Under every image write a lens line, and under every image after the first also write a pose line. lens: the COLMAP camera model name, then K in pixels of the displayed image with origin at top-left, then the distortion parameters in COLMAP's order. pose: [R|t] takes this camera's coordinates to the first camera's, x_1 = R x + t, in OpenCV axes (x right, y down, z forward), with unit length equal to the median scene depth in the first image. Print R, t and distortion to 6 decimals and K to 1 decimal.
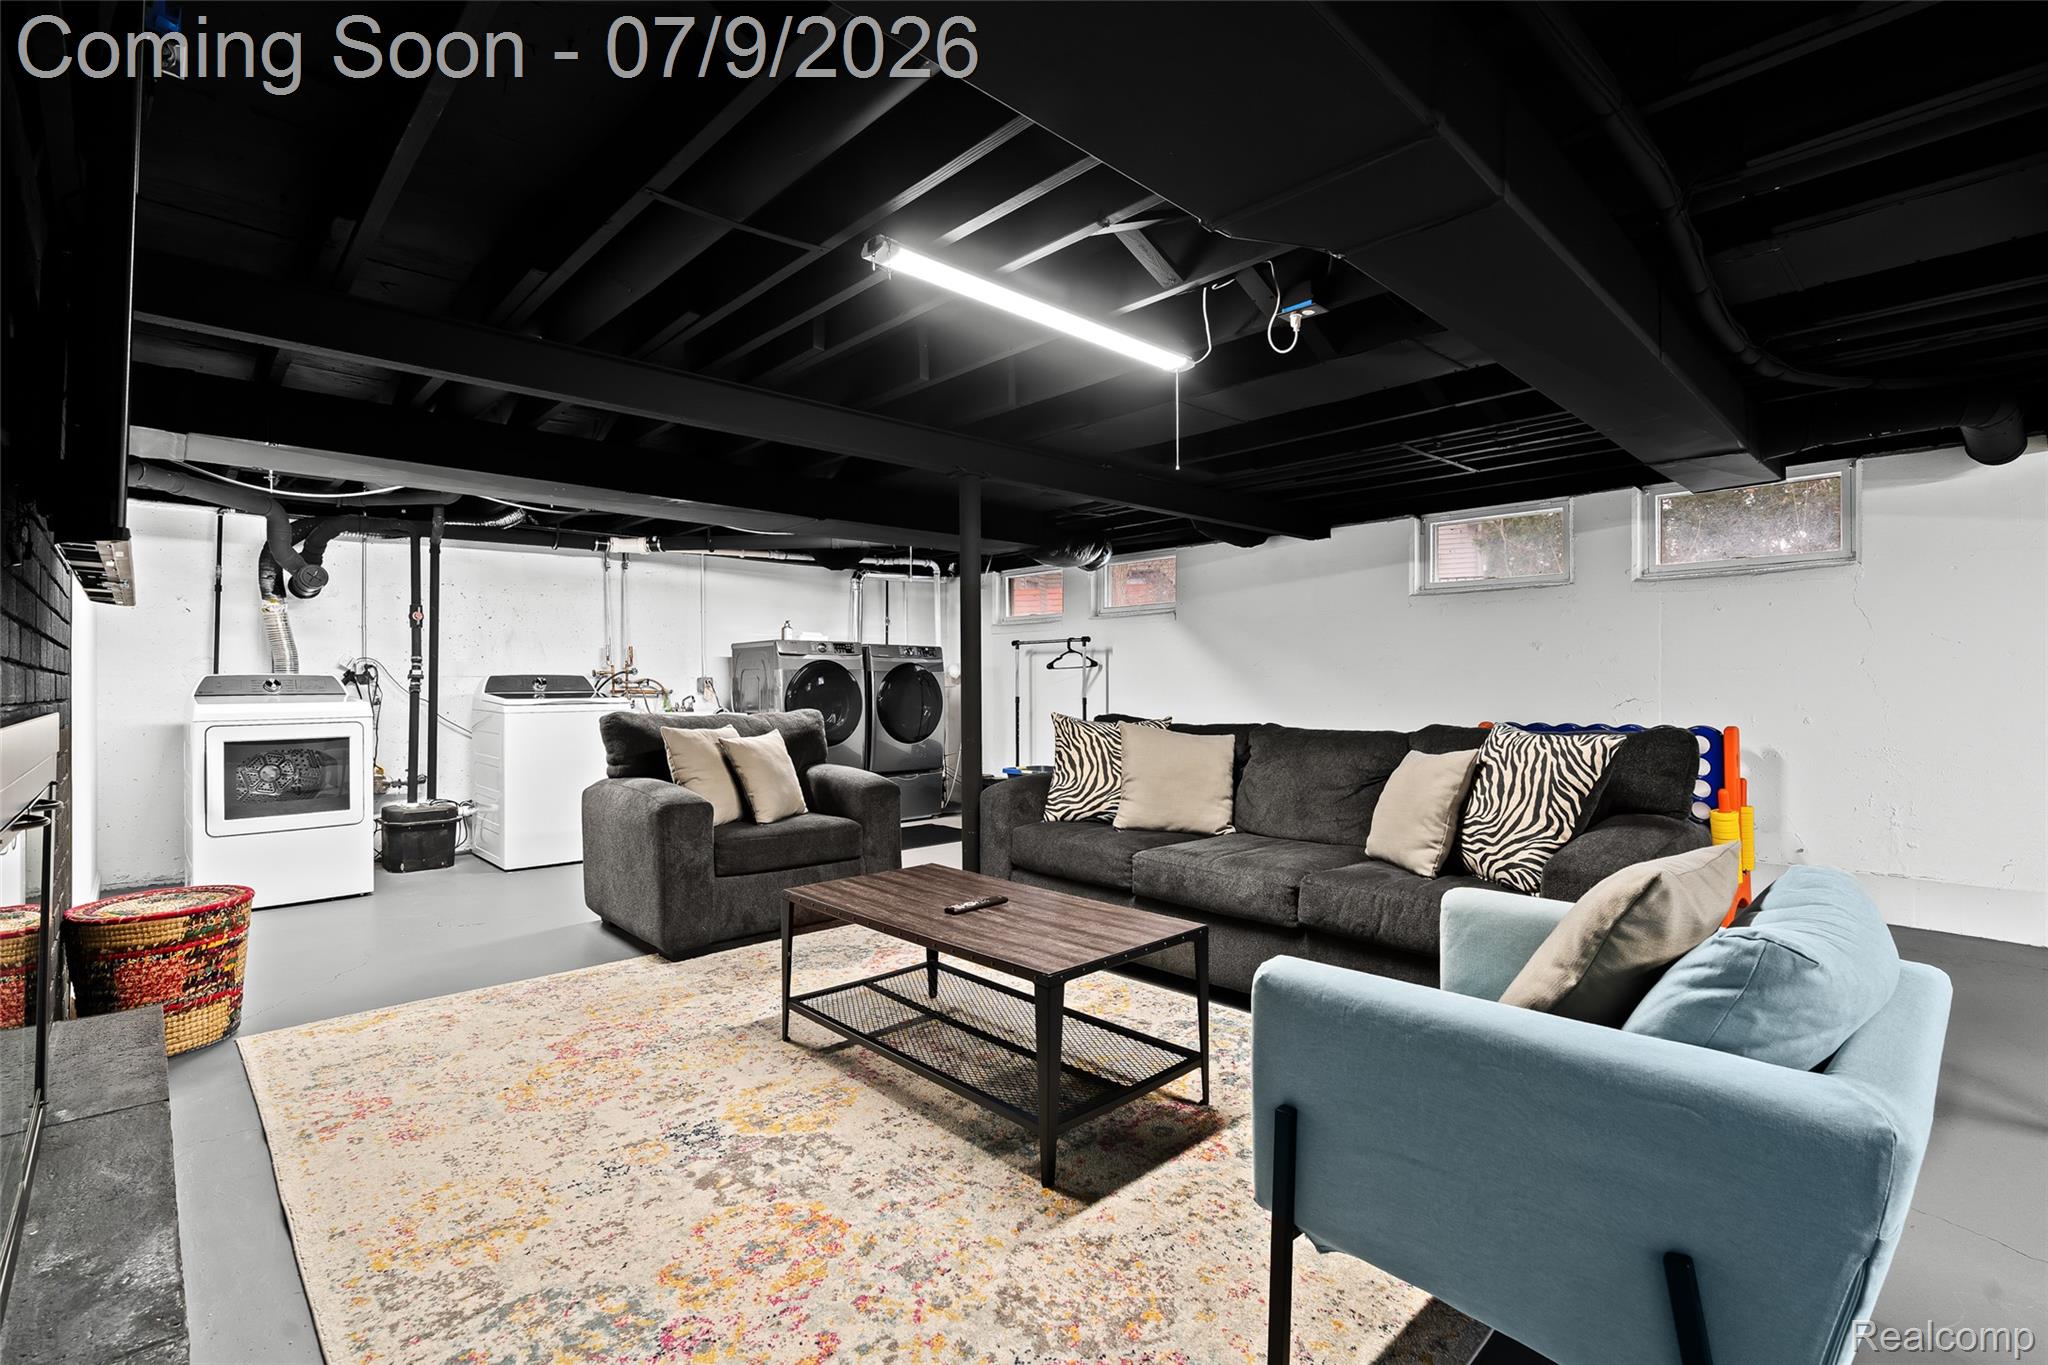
lens RADIAL K [[933.6, 0, 1021.7], [0, 933.6, 679.5], [0, 0, 1]] dist [-0.005878, 0.000998]
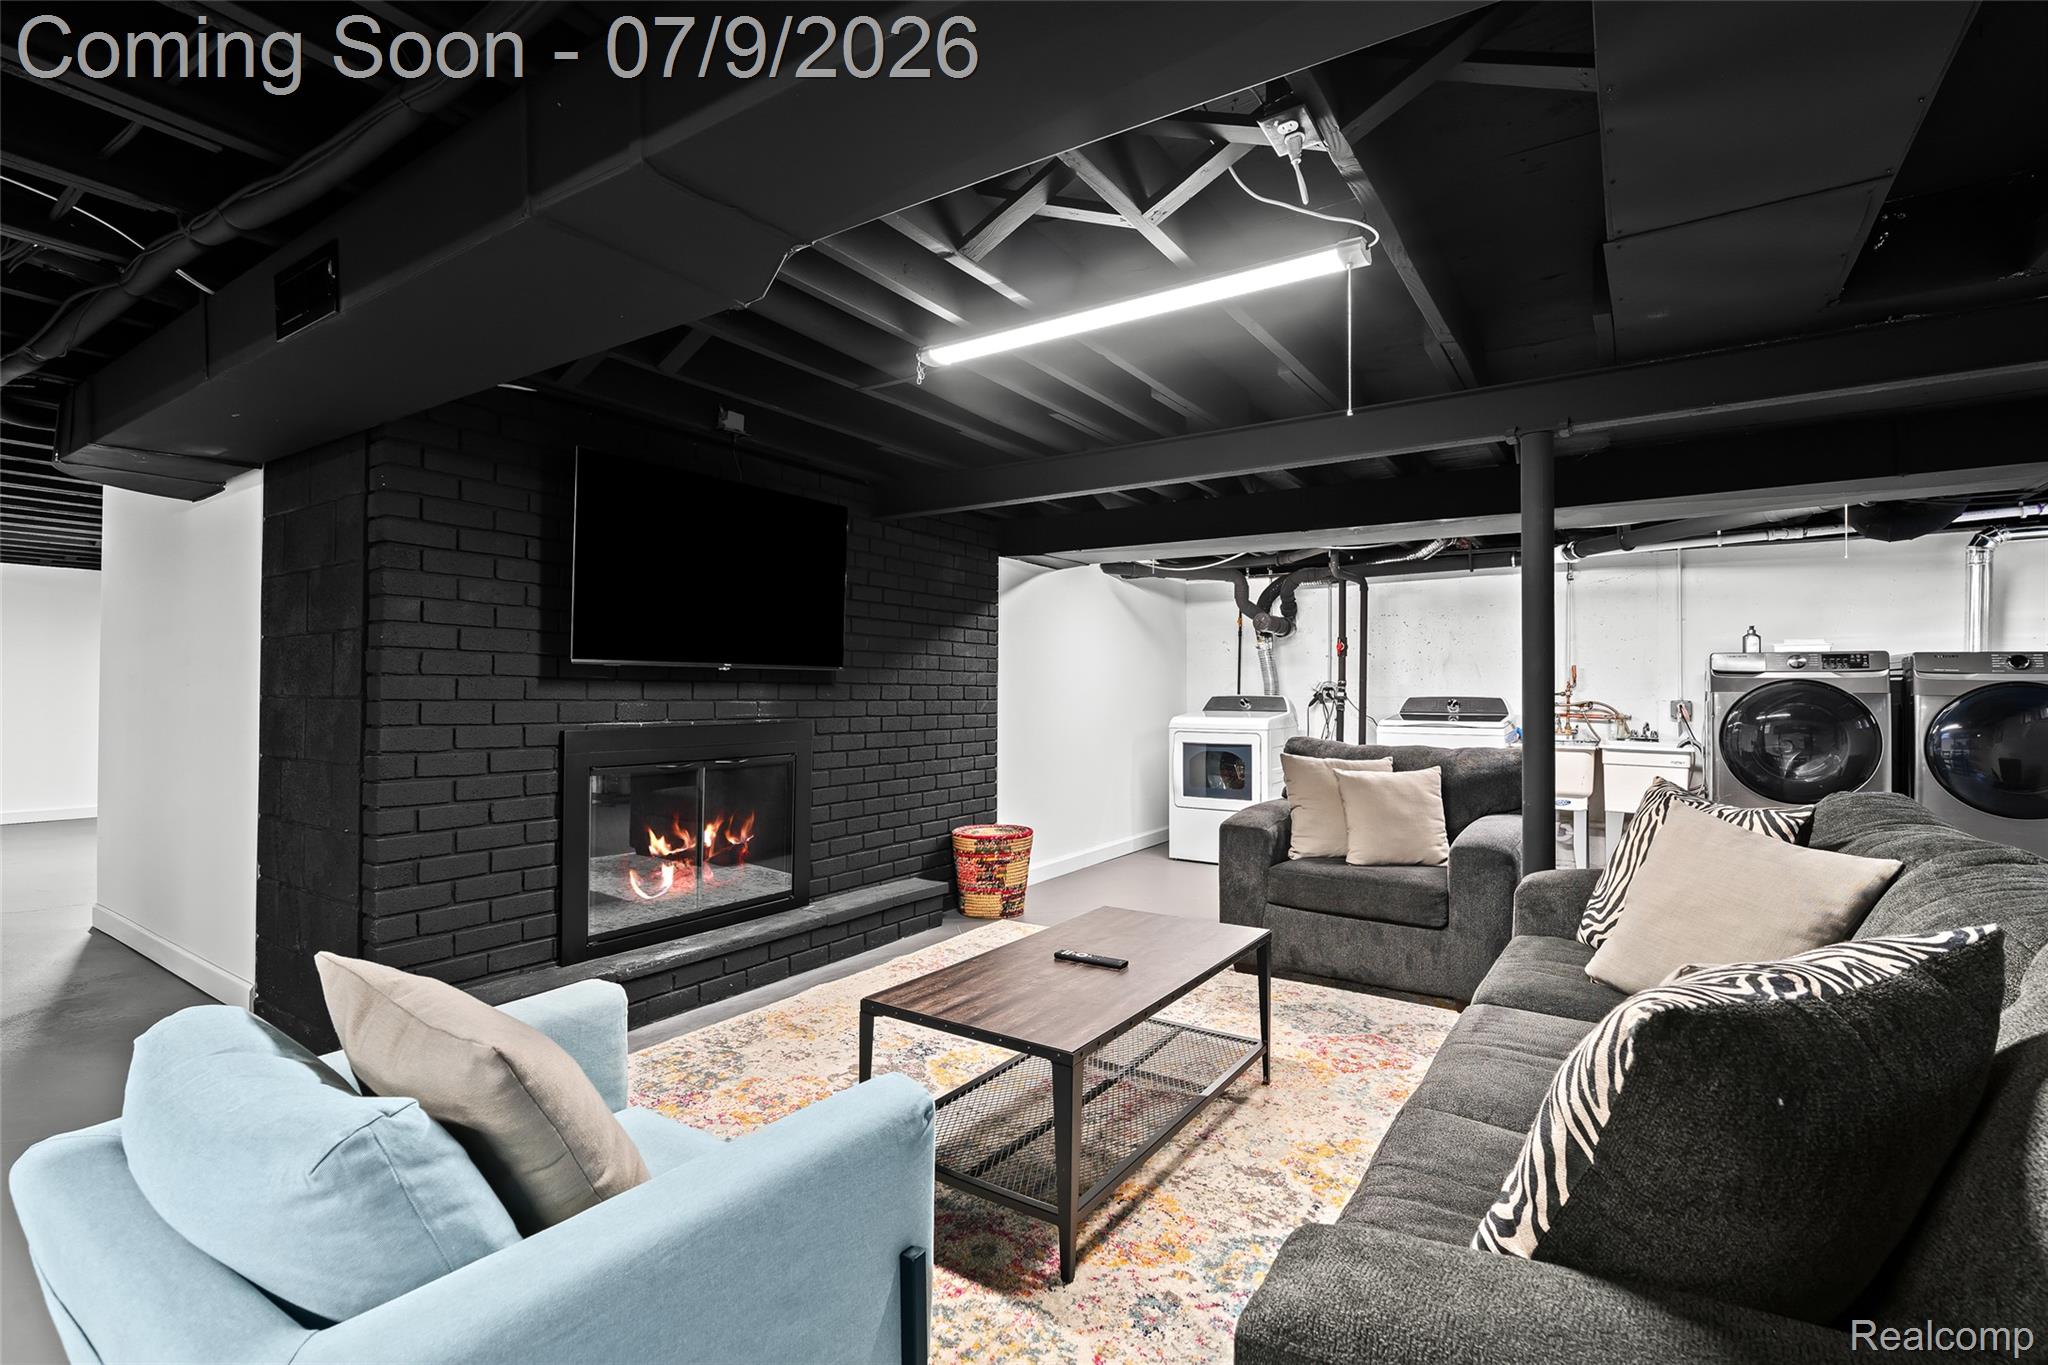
lens RADIAL K [[933.6, 0, 1027.3], [0, 933.6, 678.1], [0, 0, 1]] dist [-0.005878, 0.000998]
pose [[0.217574, -0.006371, -0.976023, 0.602994], [-0.002694, 0.999971, -0.007128, -0.026835], [0.976040, 0.004180, 0.217551, 0.503929]]
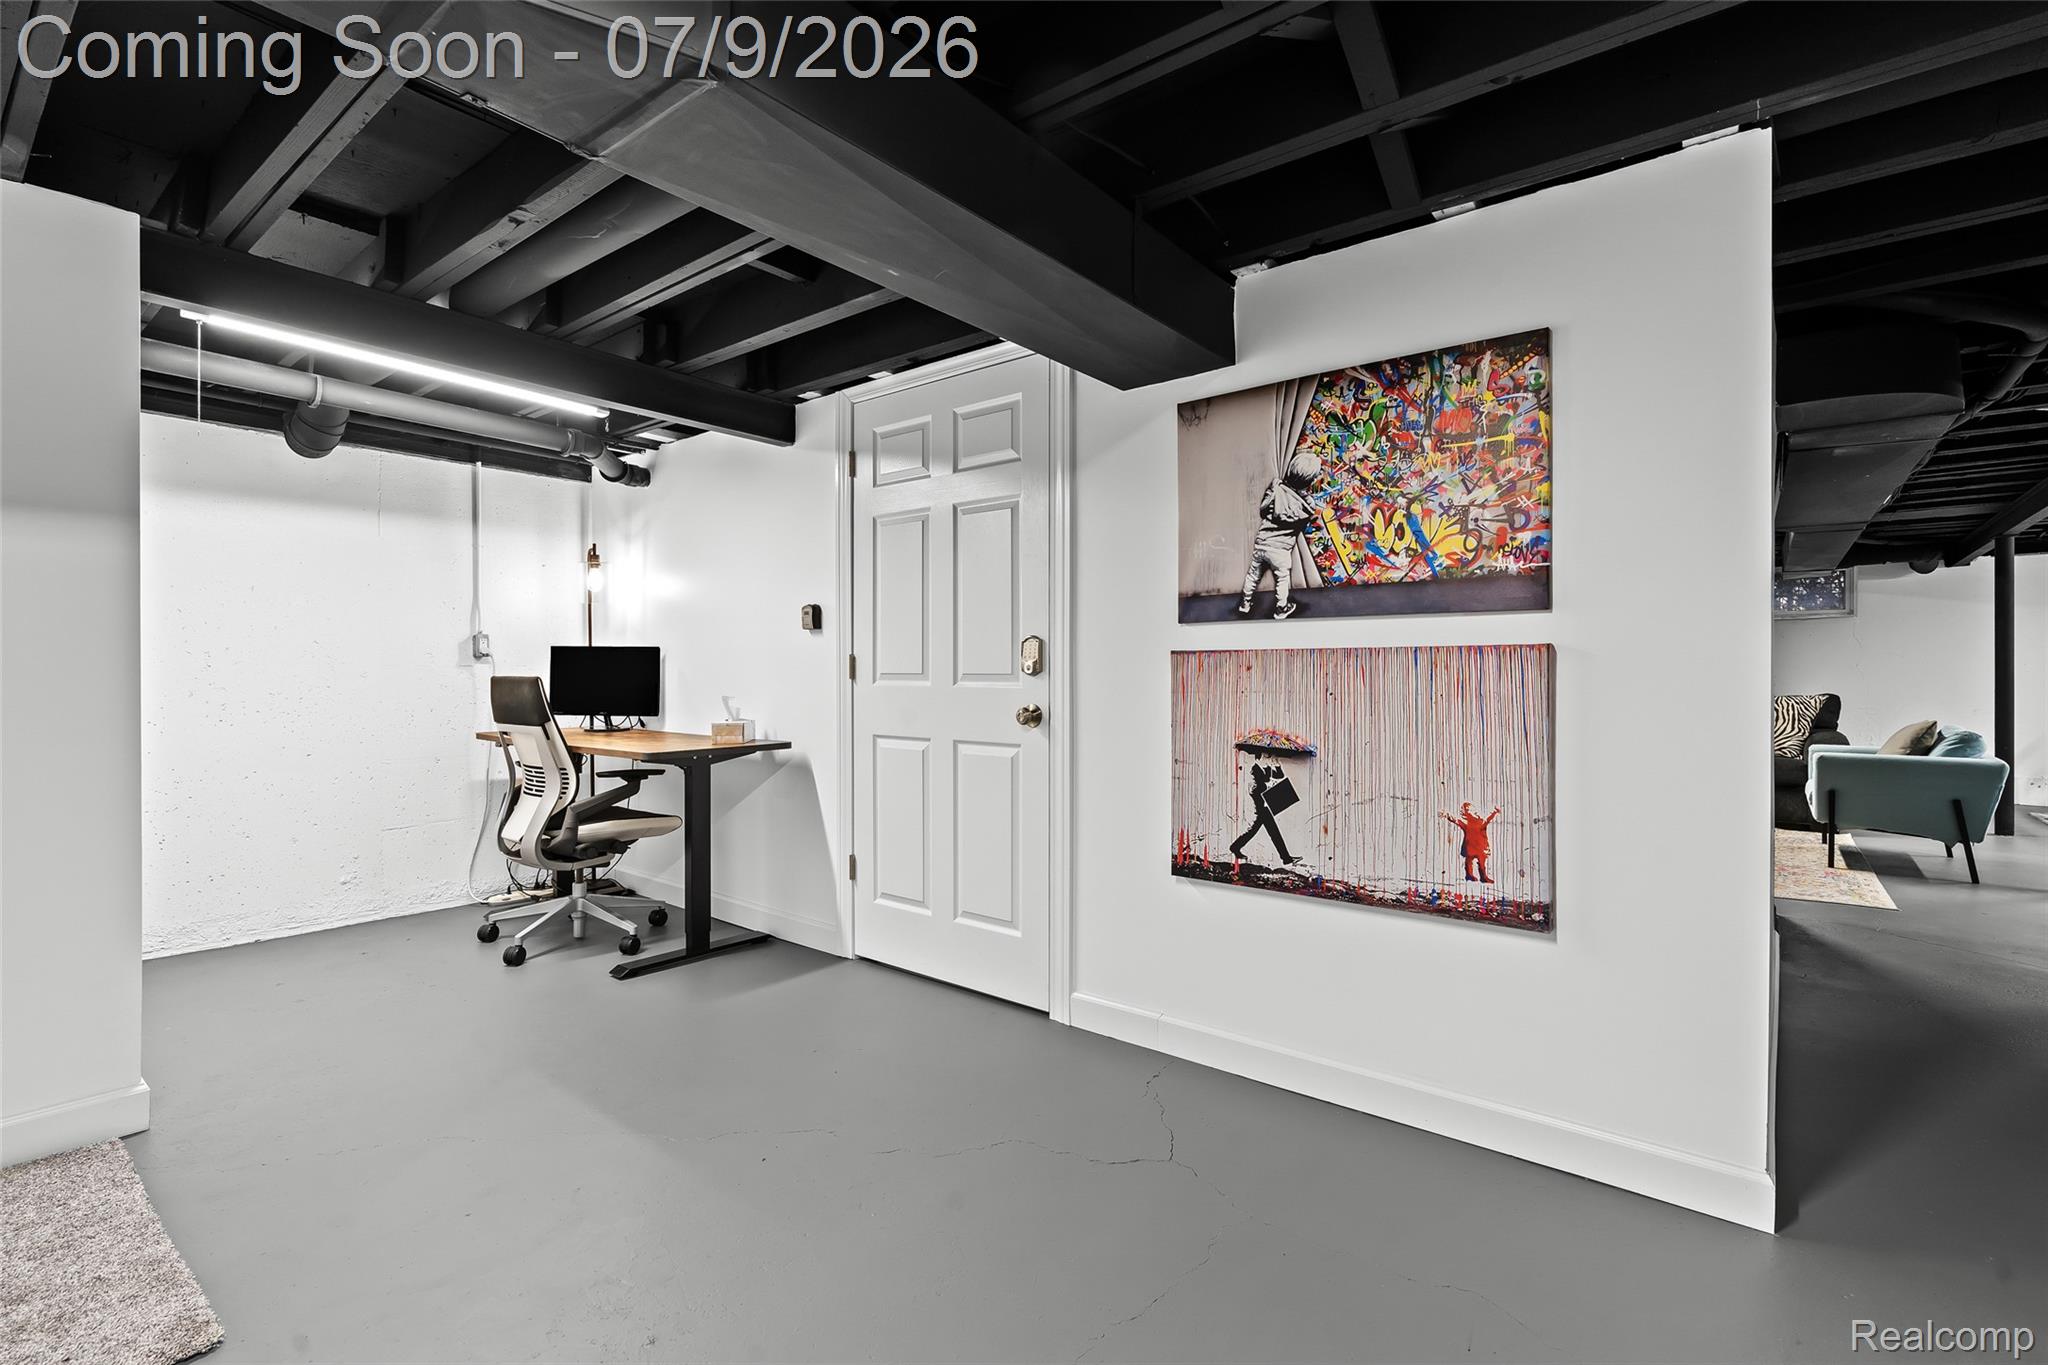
lens RADIAL K [[933.6, 0, 1022.3], [0, 933.6, 679.1], [0, 0, 1]] dist [-0.005878, 0.000998]
pose [[0.991026, 0.001241, 0.133667, -1.271637], [-0.002001, 0.999983, 0.005553, 0.004104], [-0.133657, -0.005771, 0.991011, -0.830661]]
